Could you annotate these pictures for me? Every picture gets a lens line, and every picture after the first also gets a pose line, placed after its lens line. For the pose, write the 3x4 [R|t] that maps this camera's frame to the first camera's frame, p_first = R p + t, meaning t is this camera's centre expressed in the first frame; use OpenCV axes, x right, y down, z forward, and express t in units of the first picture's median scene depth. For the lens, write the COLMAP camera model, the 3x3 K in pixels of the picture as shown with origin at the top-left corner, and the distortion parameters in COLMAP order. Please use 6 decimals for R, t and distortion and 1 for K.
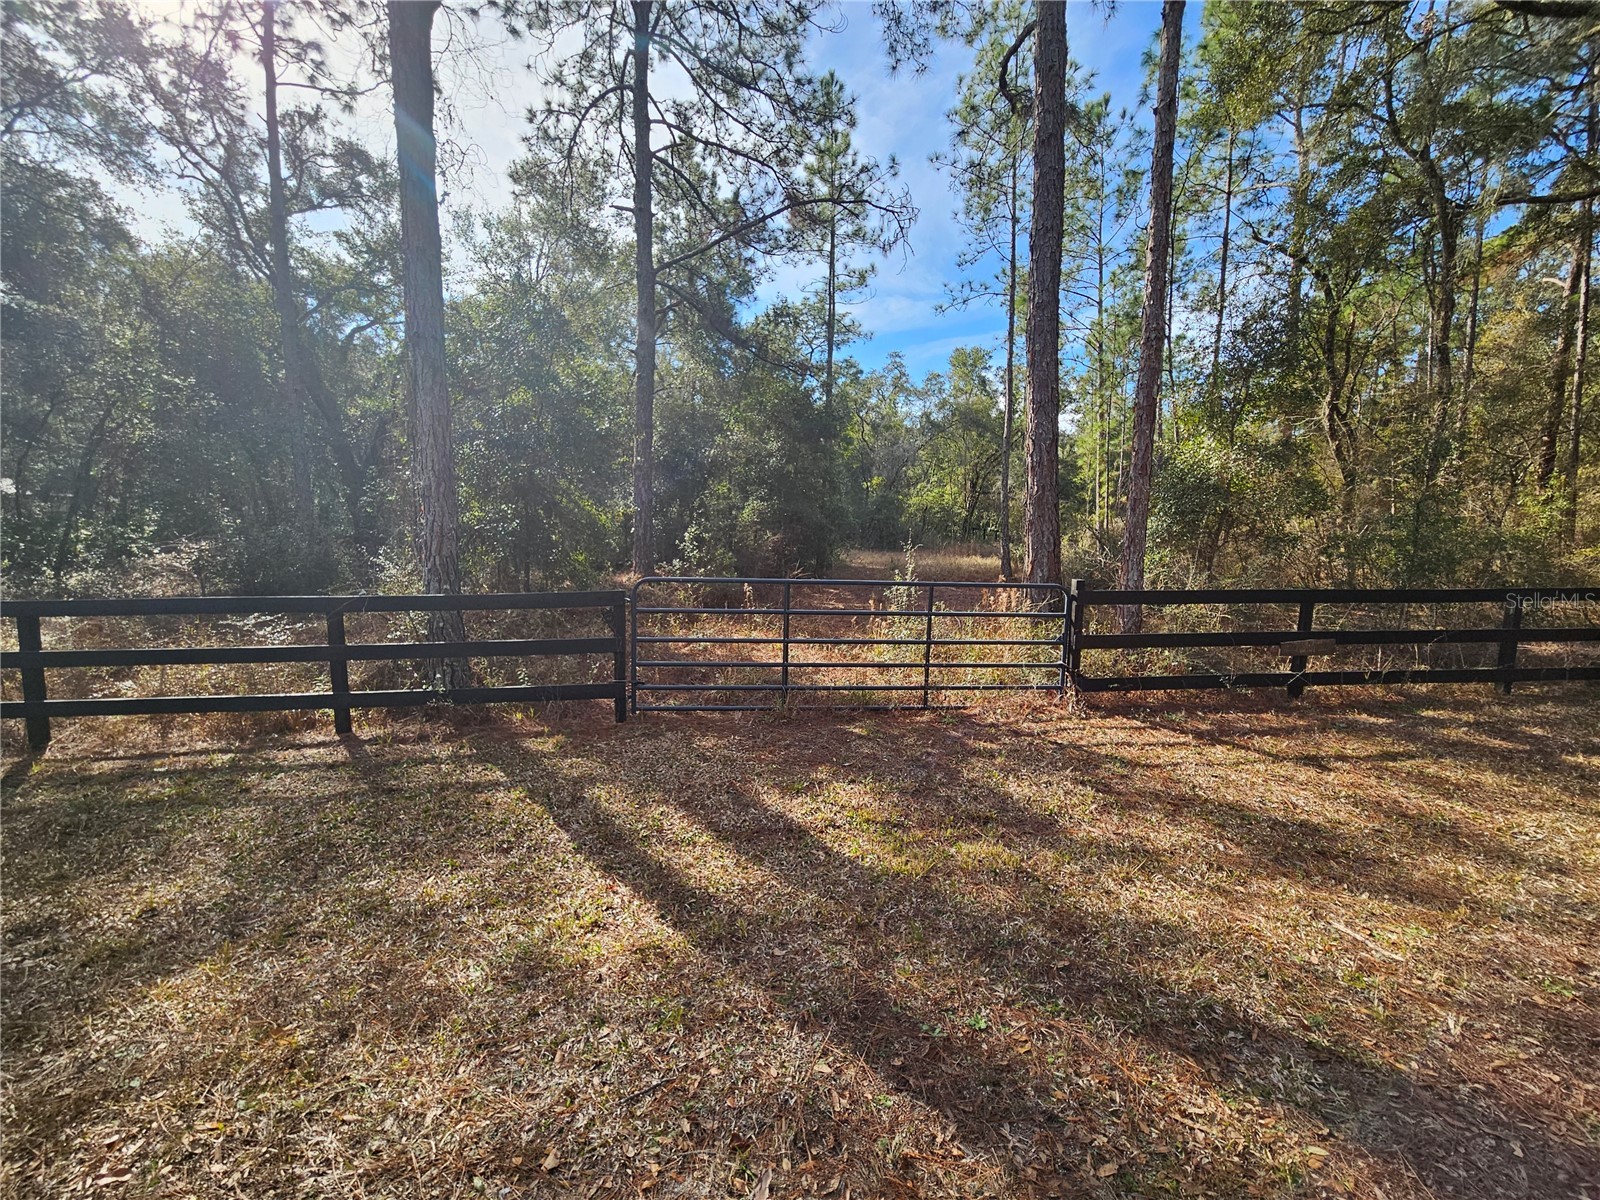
lens RADIAL K [[656.9, 0, 800.4], [0, 656.9, 590.7], [0, 0, 1]] dist [-0.002870, 0.000655]
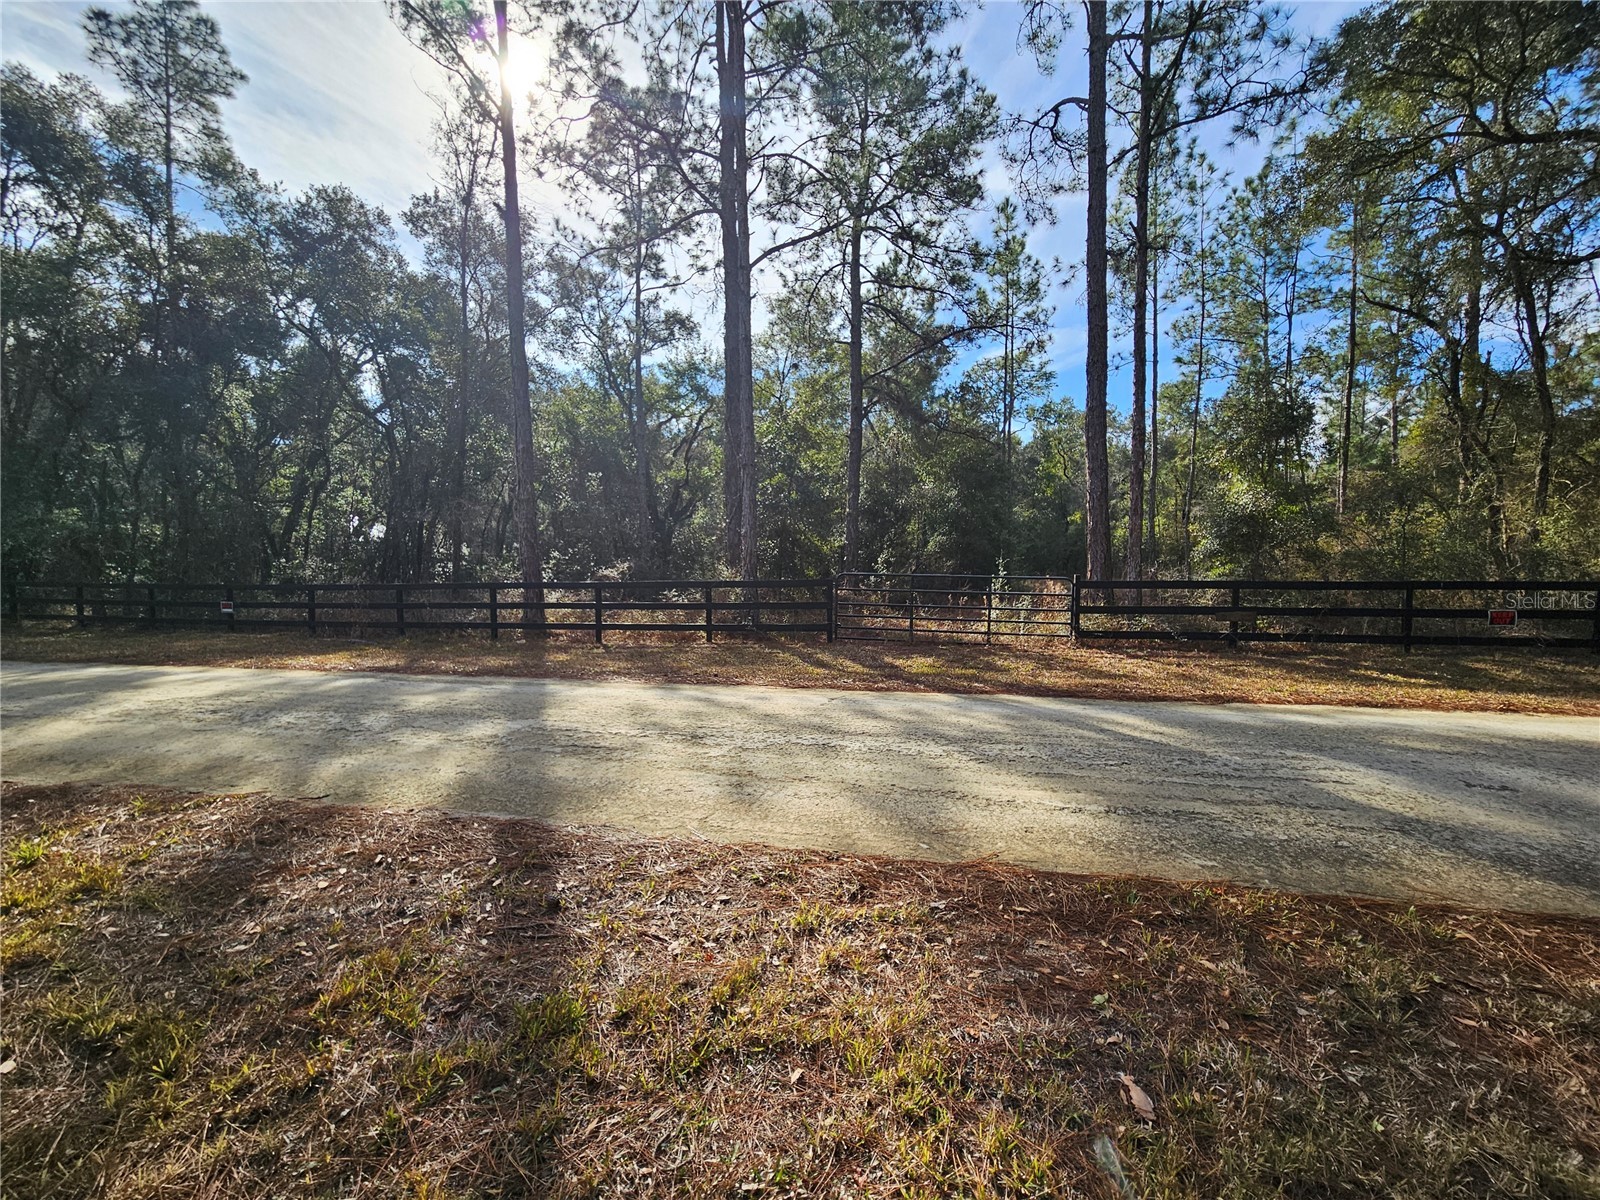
lens RADIAL K [[656.9, 0, 800.4], [0, 656.9, 590.7], [0, 0, 1]] dist [-0.002870, 0.000655]
pose [[0.945364, 0.003954, -0.325994, 0.105073], [-0.022304, 0.998368, -0.052572, 0.049469], [0.325254, 0.056970, 0.943909, -0.332782]]
